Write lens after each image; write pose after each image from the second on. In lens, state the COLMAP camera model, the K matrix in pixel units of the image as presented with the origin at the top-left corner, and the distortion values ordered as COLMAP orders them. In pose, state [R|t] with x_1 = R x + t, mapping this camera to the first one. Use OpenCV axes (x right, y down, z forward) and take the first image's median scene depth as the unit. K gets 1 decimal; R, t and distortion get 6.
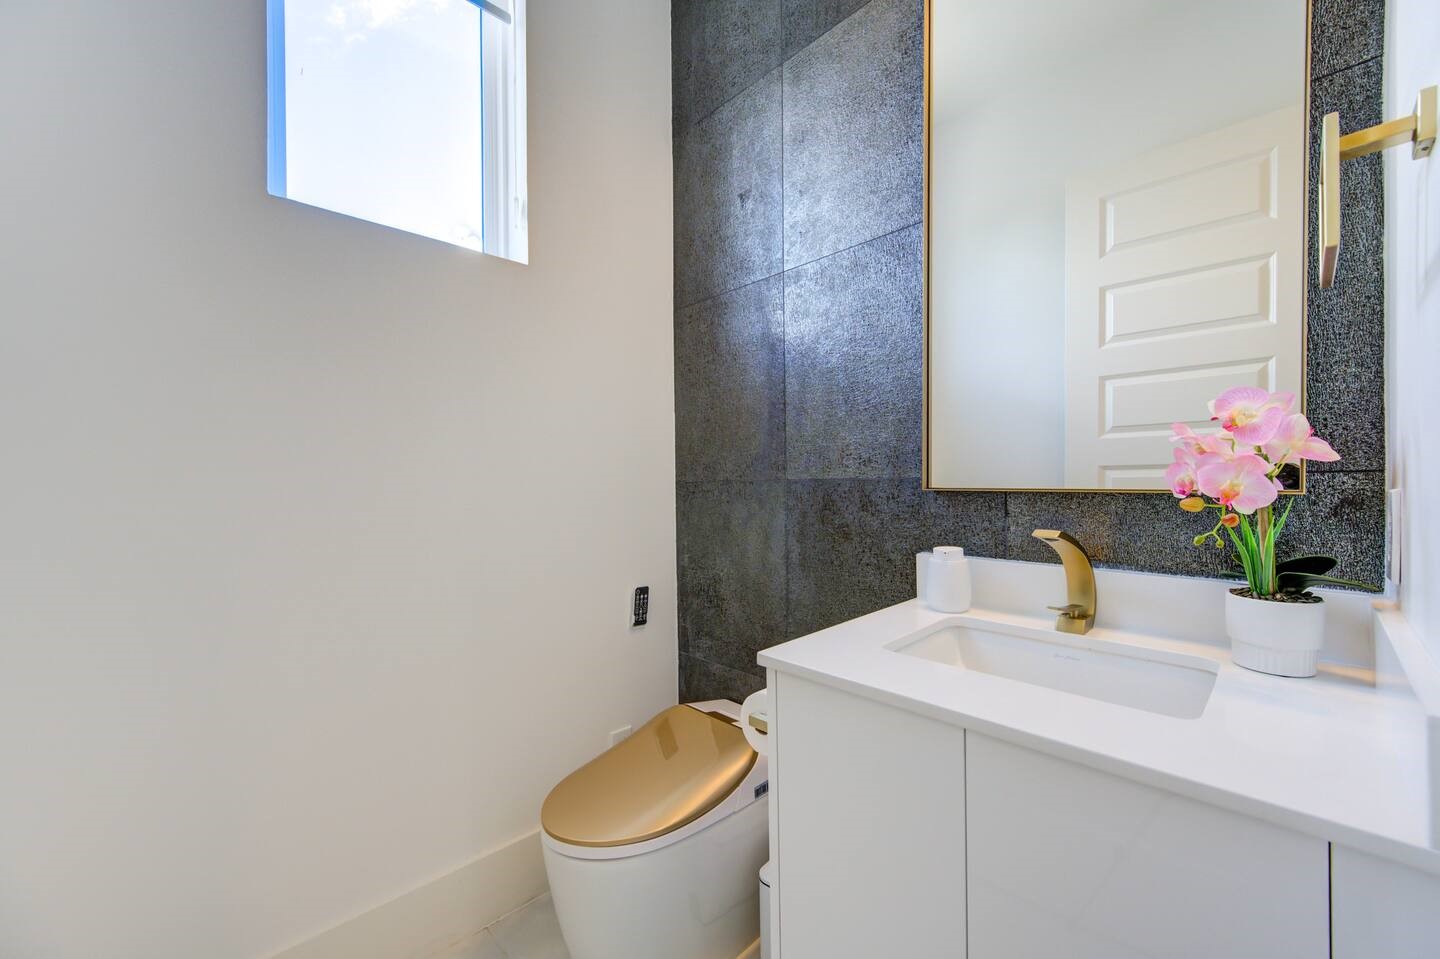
lens RADIAL K [[557.1, 0, 725.7], [0, 557.1, 485.0], [0, 0, 1]] dist [0.001787, -0.000157]
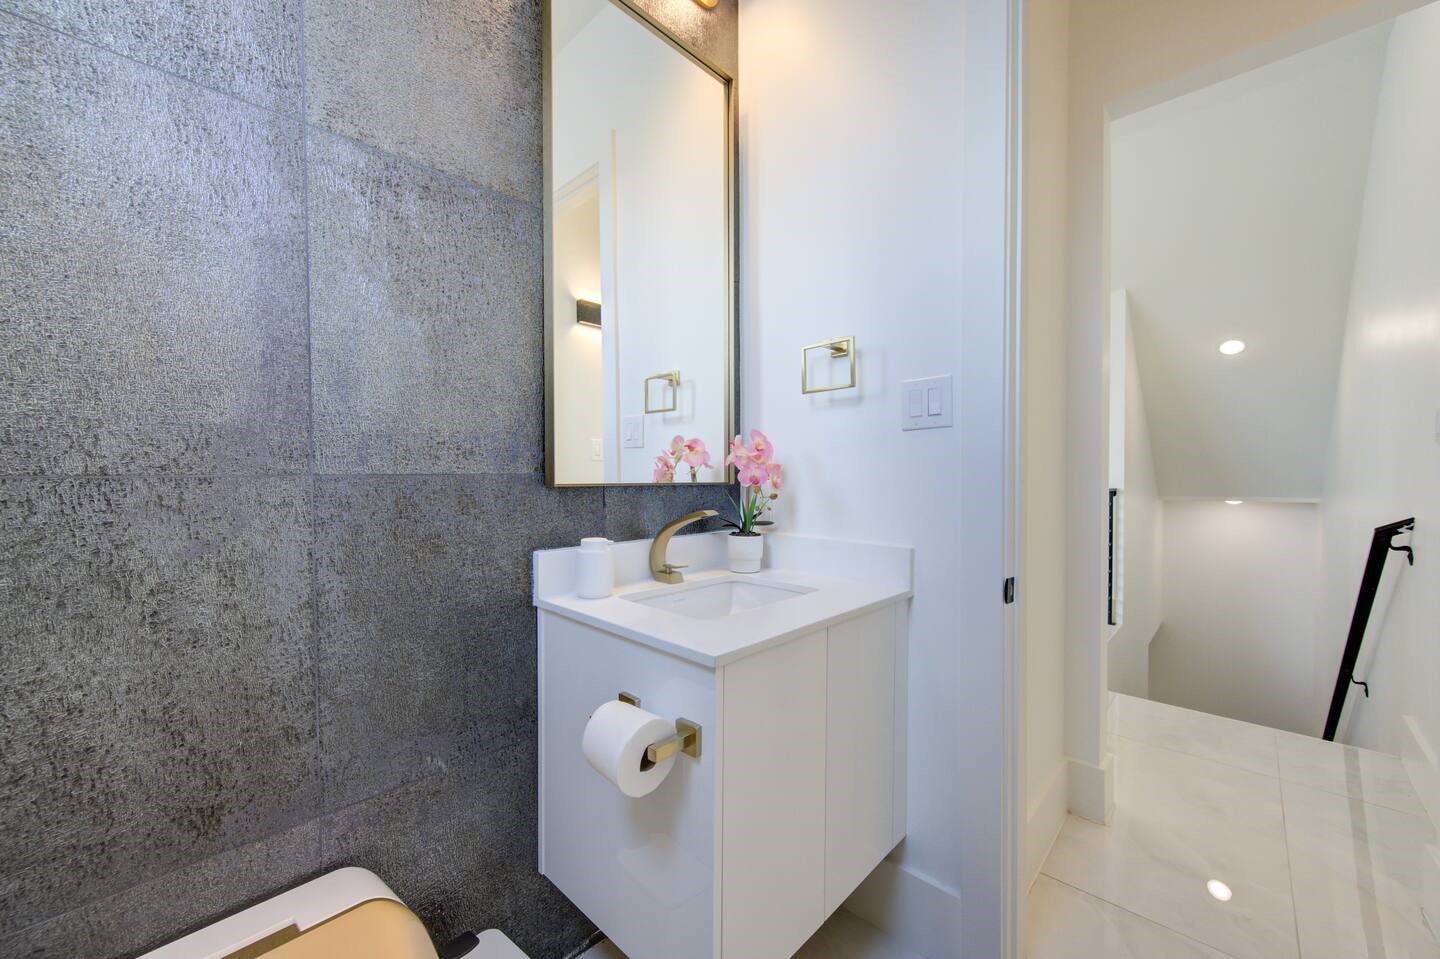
lens RADIAL K [[557.1, 0, 725.7], [0, 557.1, 485.0], [0, 0, 1]] dist [0.001787, -0.000157]
pose [[-0.059331, -0.009607, 0.998192, -0.554372], [0.010075, 0.999897, 0.010222, -0.000405], [-0.998188, 0.010663, -0.059228, 0.636703]]
